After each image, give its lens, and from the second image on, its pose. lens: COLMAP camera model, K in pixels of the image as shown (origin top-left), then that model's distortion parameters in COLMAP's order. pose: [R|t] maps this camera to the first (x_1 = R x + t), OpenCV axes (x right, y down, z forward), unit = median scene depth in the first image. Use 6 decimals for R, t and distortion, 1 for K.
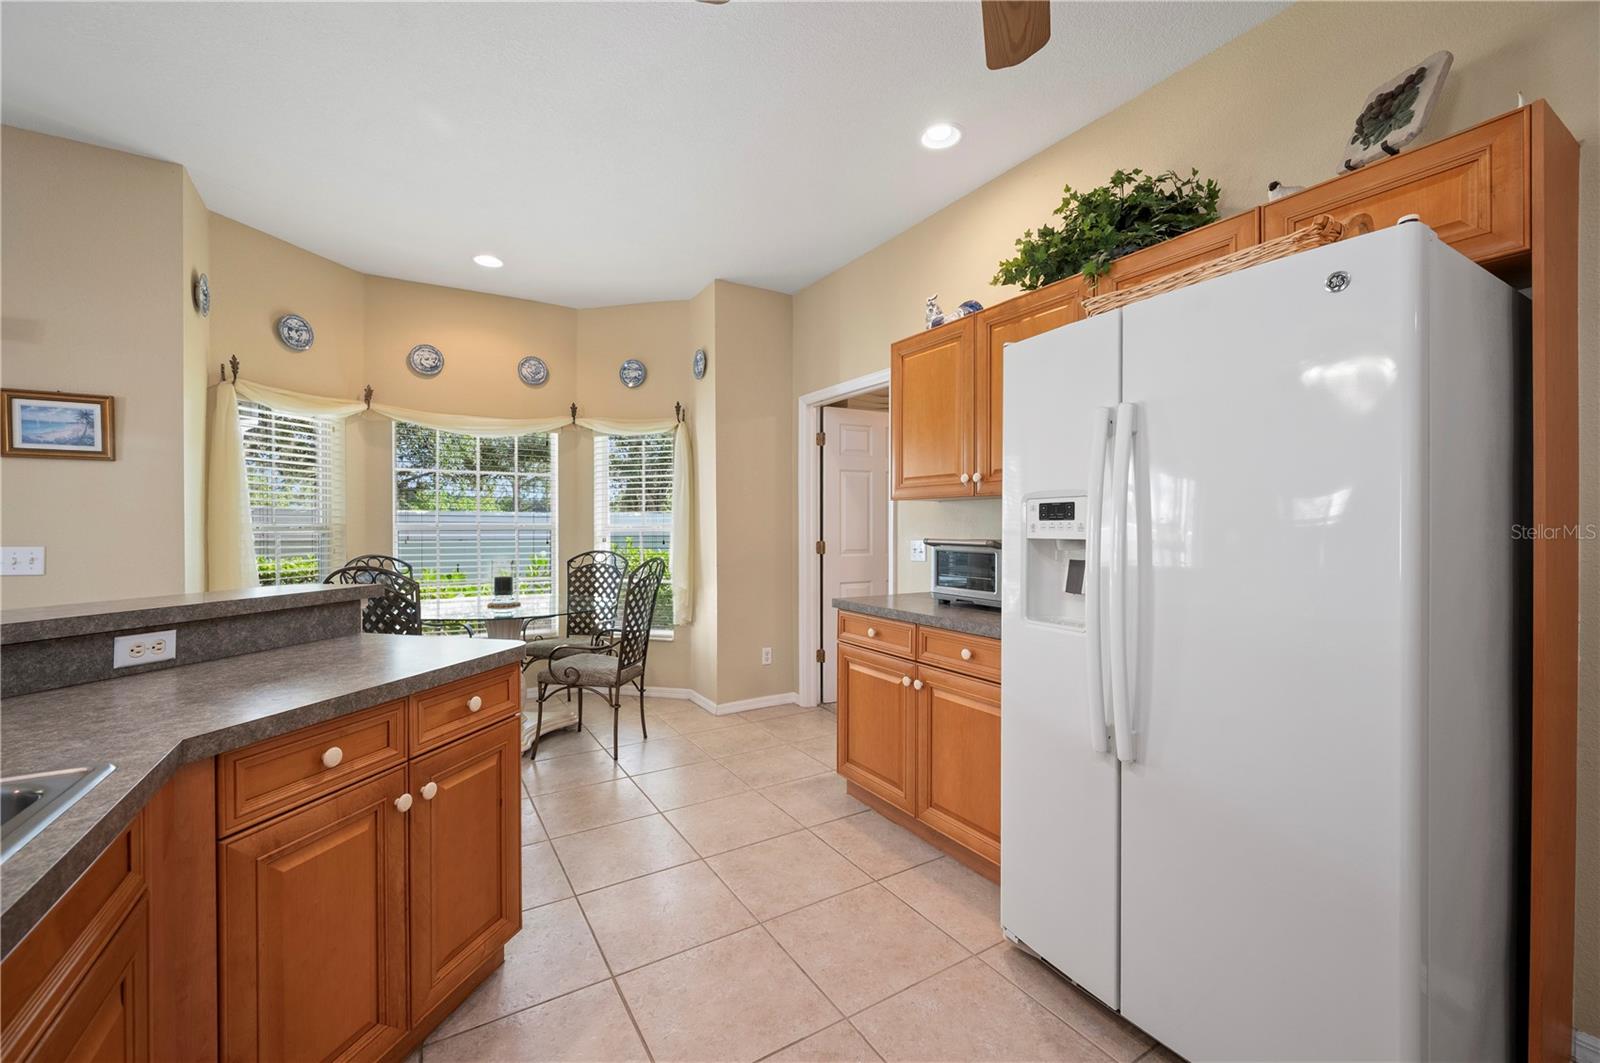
lens RADIAL K [[640.7, 0, 801.4], [0, 640.7, 530.0], [0, 0, 1]] dist [-0.001516, -0.000023]
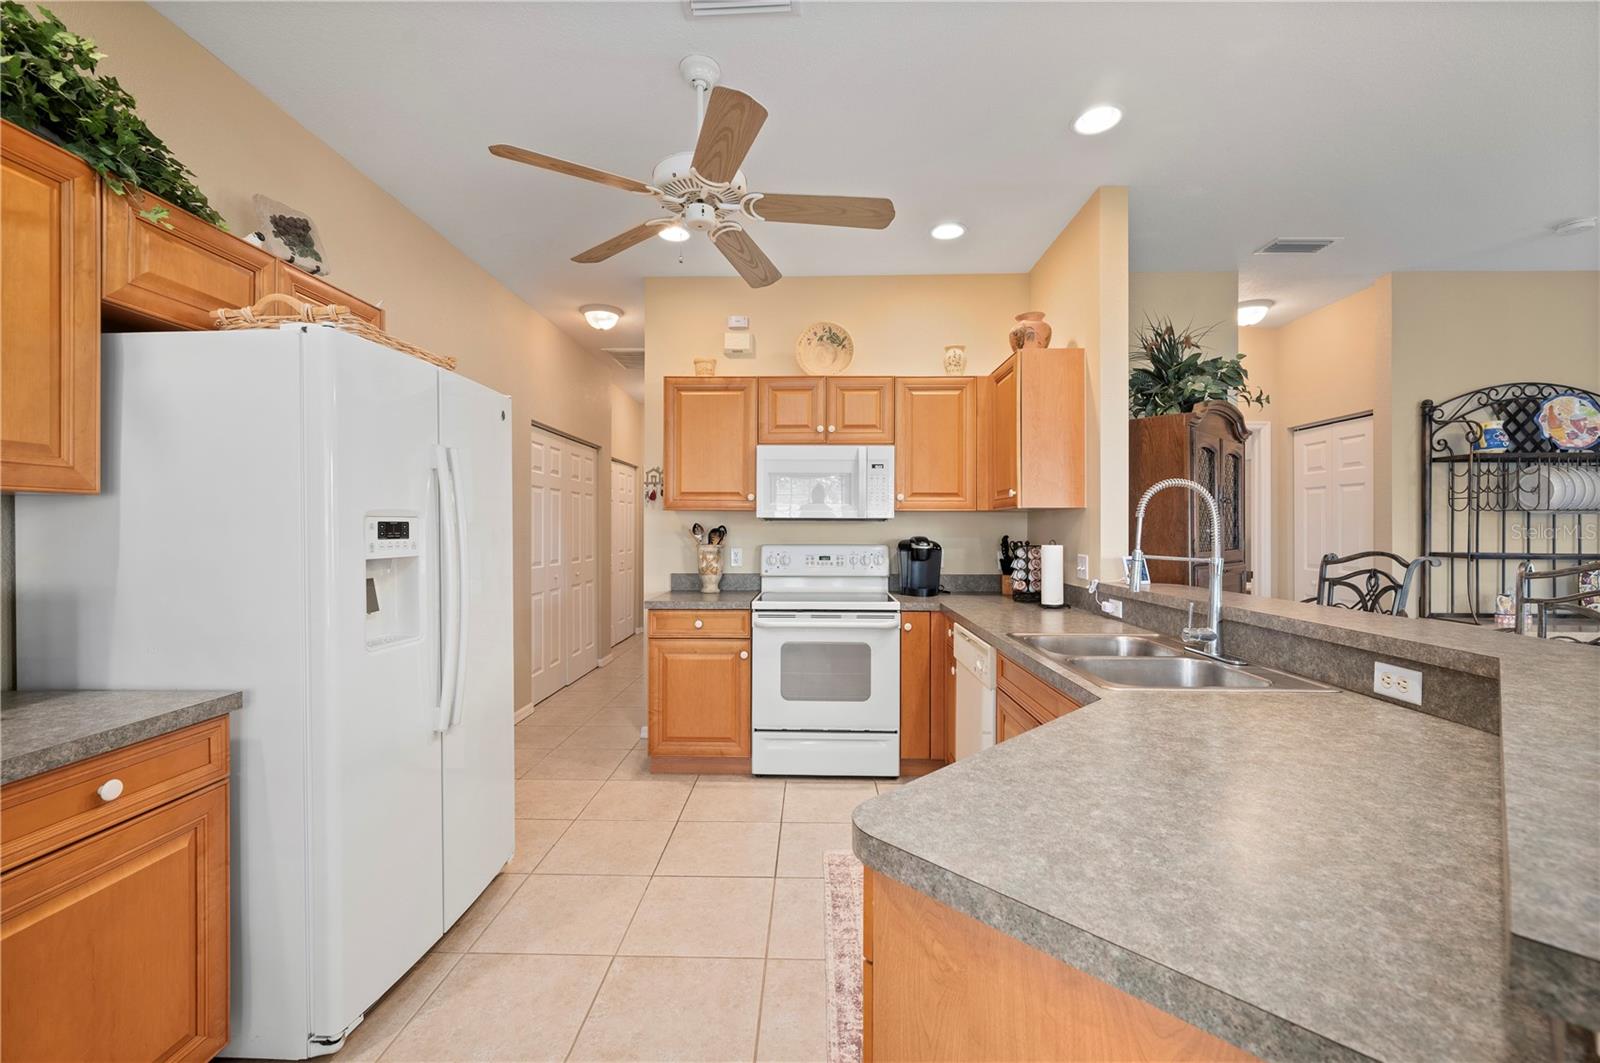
lens RADIAL K [[658.3, 0, 798.1], [0, 658.3, 528.5], [0, 0, 1]] dist [-0.000806, -0.000394]
pose [[-0.839447, -0.000695, 0.543442, -0.331926], [0.003524, 0.999971, 0.006722, -0.017300], [-0.543431, 0.007558, -0.839420, 0.719138]]
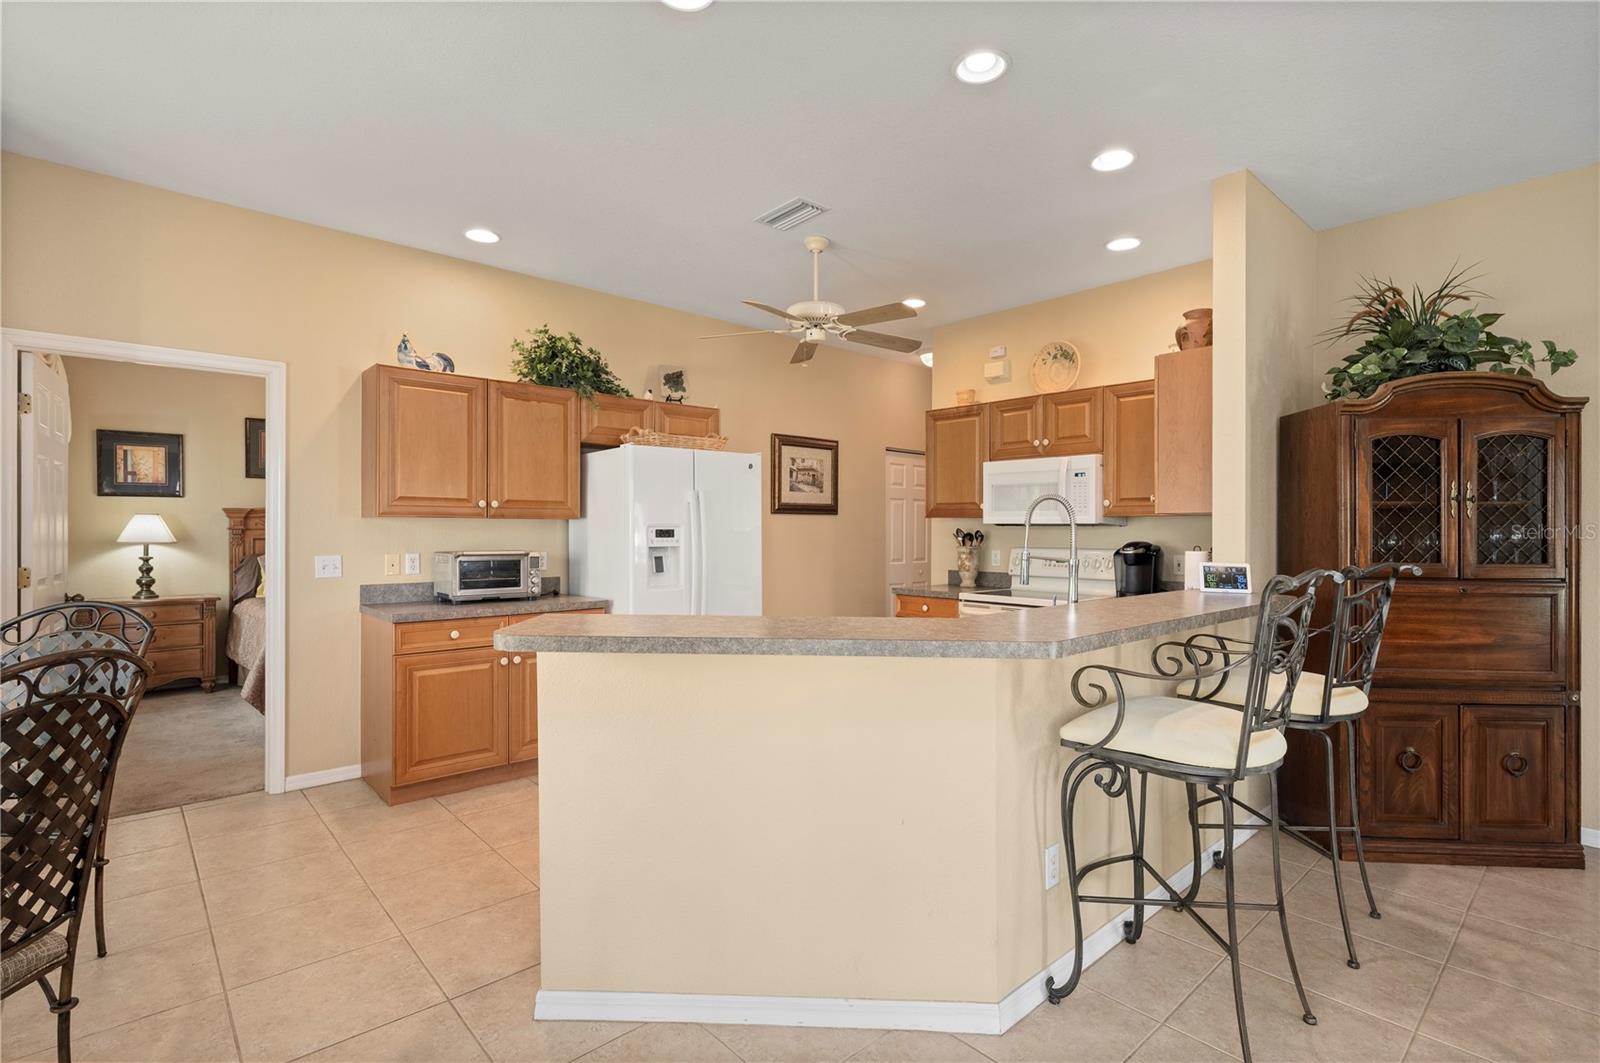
lens RADIAL K [[756.6, 0, 800.0], [0, 756.6, 531.5], [0, 0, 1]] dist [0.000959, -0.000169]
pose [[-0.182115, -0.001740, 0.983276, -1.010589], [0.005231, 0.999983, 0.002739, -0.018961], [-0.983263, 0.005642, -0.182103, 0.479088]]
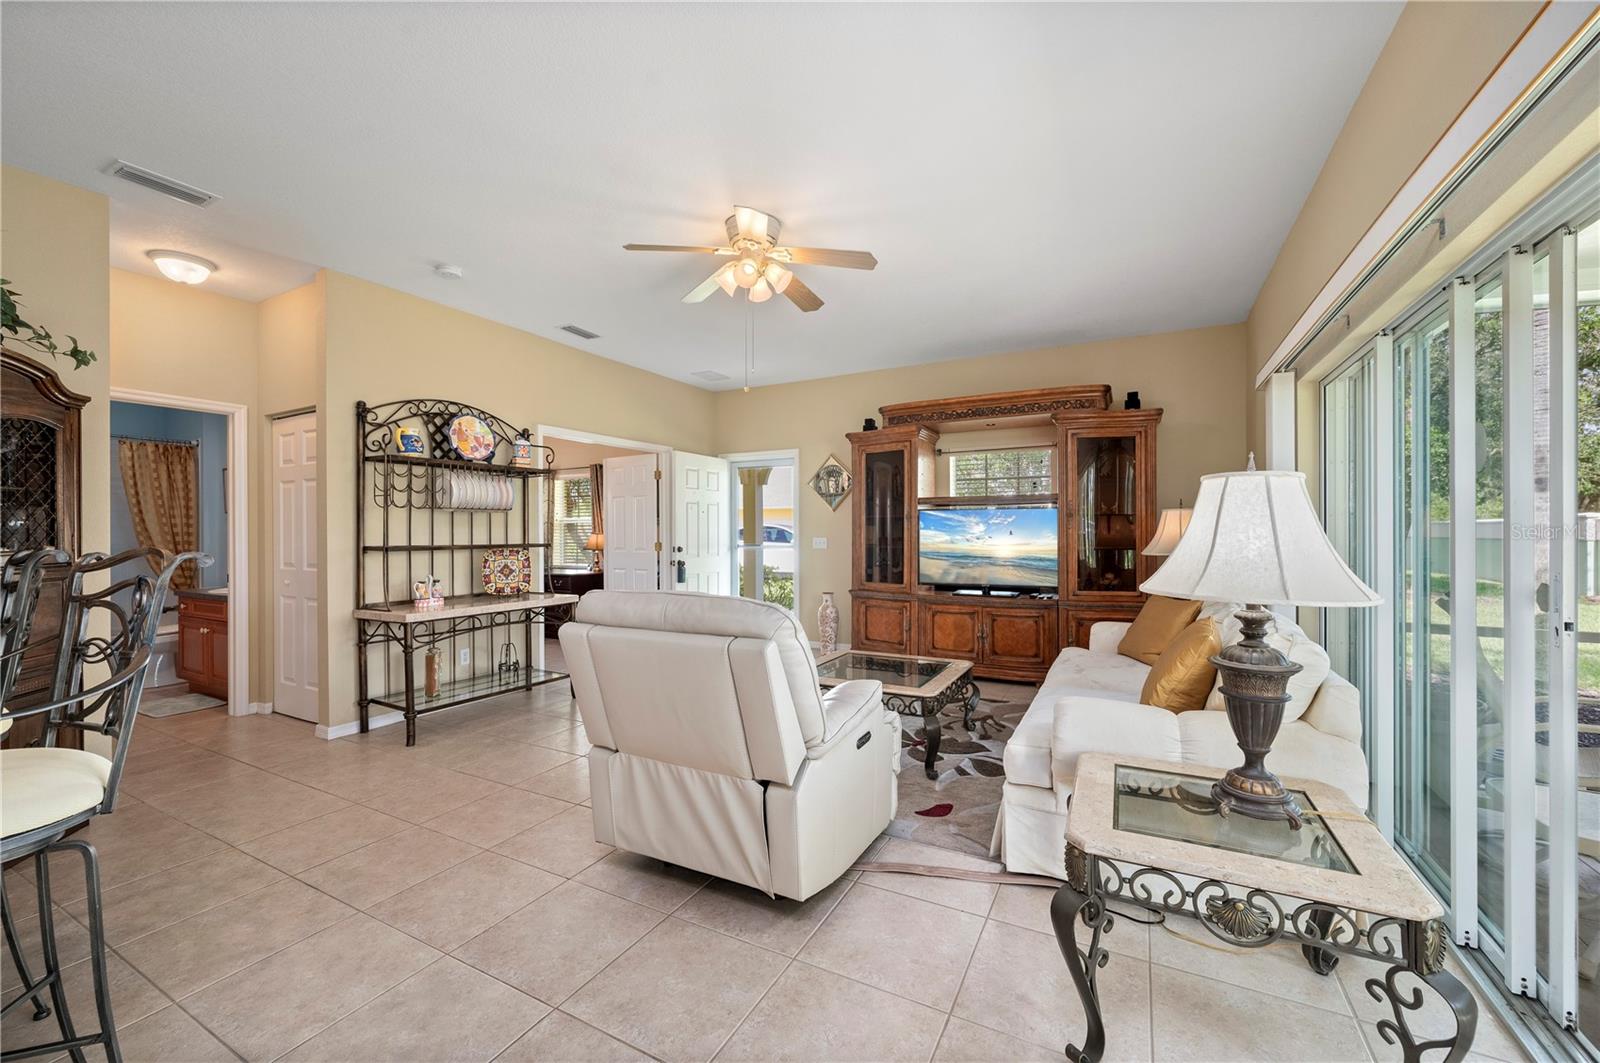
lens RADIAL K [[636.3, 0, 800.0], [0, 636.3, 531.5], [0, 0, 1]] dist [-0.000571, -0.000087]
pose [[-0.863230, 0.005532, -0.504780, -0.712133], [0.000476, 0.999948, 0.010145, -0.003867], [0.504810, 0.008517, -0.863188, 0.578043]]
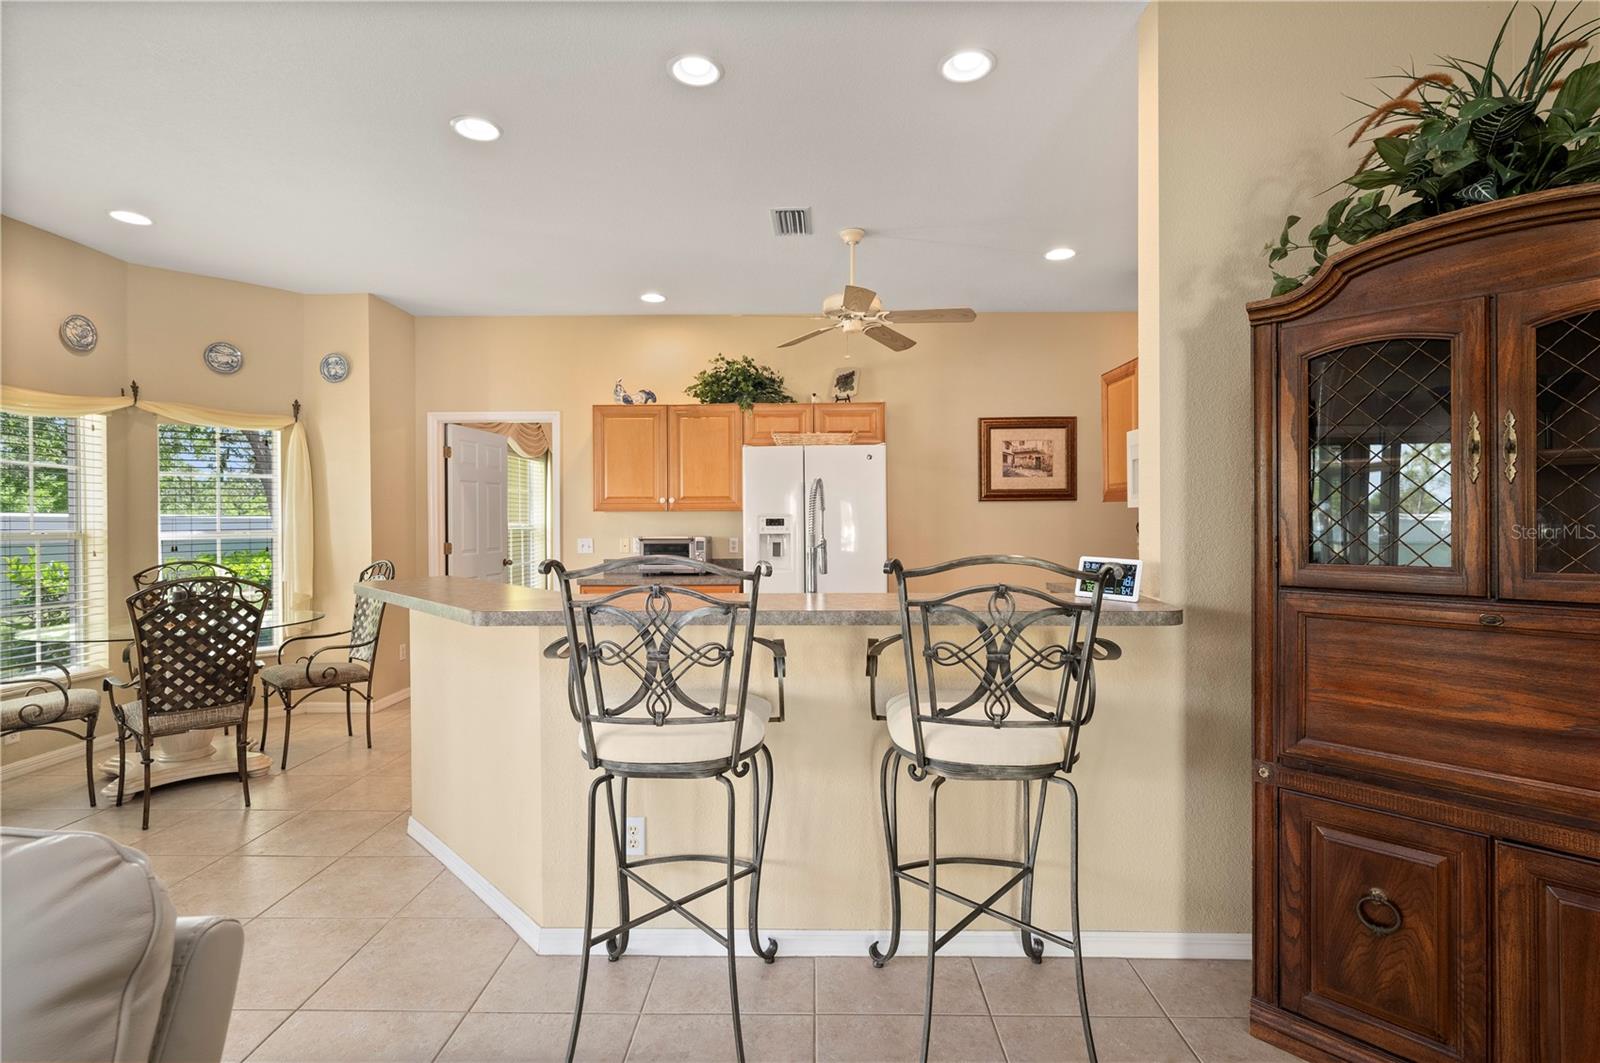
lens RADIAL K [[749.3, 0, 797.7], [0, 749.3, 524.5], [0, 0, 1]] dist [-0.000427, -0.000055]
pose [[0.541843, -0.005119, 0.840464, -0.904726], [0.011452, 0.999934, -0.001292, -0.007537], [-0.840402, 0.010326, 0.541866, -0.280310]]
